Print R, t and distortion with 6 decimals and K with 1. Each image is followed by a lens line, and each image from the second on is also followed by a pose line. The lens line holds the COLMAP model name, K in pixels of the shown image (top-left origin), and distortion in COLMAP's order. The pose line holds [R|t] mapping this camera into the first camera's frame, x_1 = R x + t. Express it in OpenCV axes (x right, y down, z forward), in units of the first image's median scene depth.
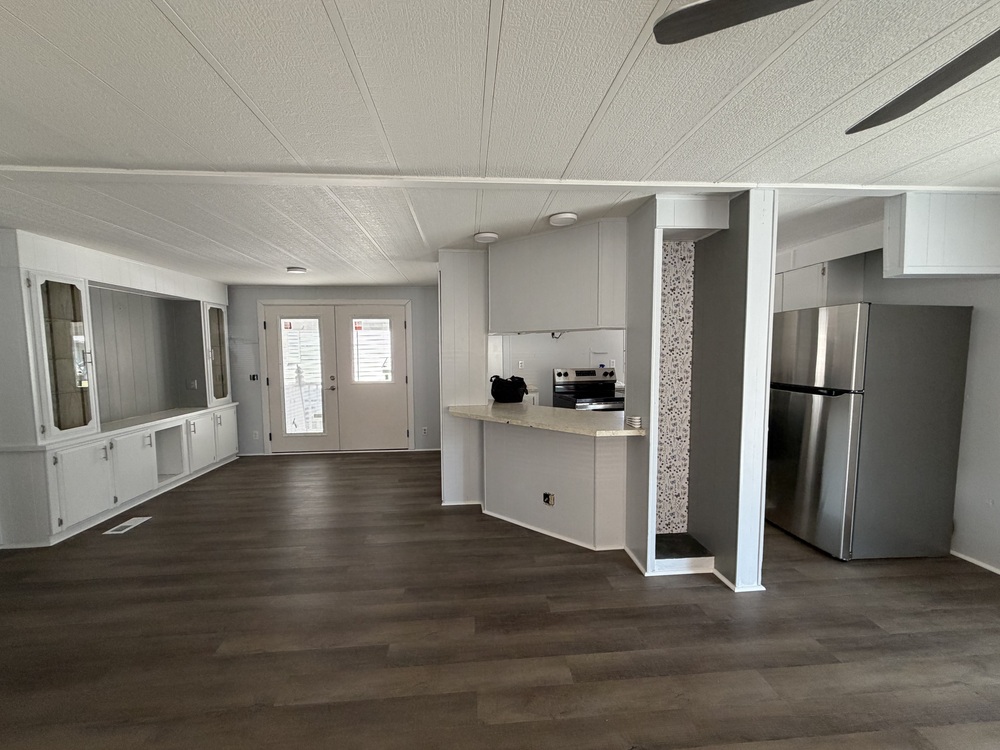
lens RADIAL K [[401.7, 0, 500.0], [0, 401.7, 375.0], [0, 0, 1]] dist [0.000545, 0.000076]
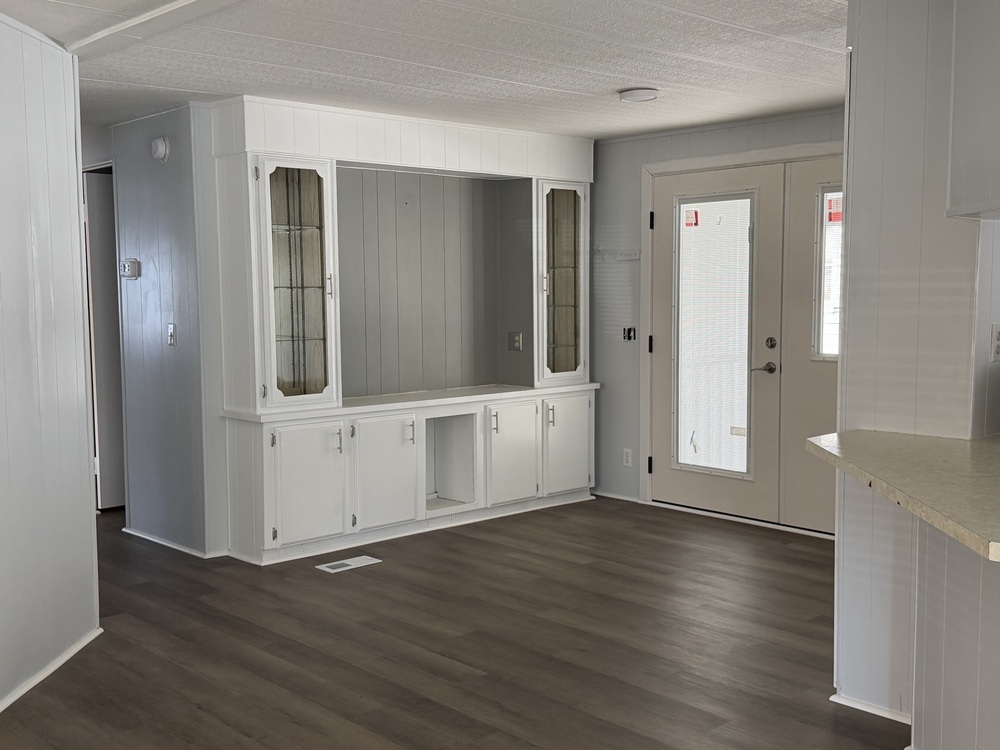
lens RADIAL K [[1086.3, 0, 500.0], [0, 1086.3, 375.0], [0, 0, 1]] dist [0.098833, -0.002833]
pose [[0.614261, 0.069101, -0.786072, 0.386147], [-0.049486, 0.997571, 0.049022, -0.000755], [0.787550, 0.008787, 0.616188, 0.133531]]
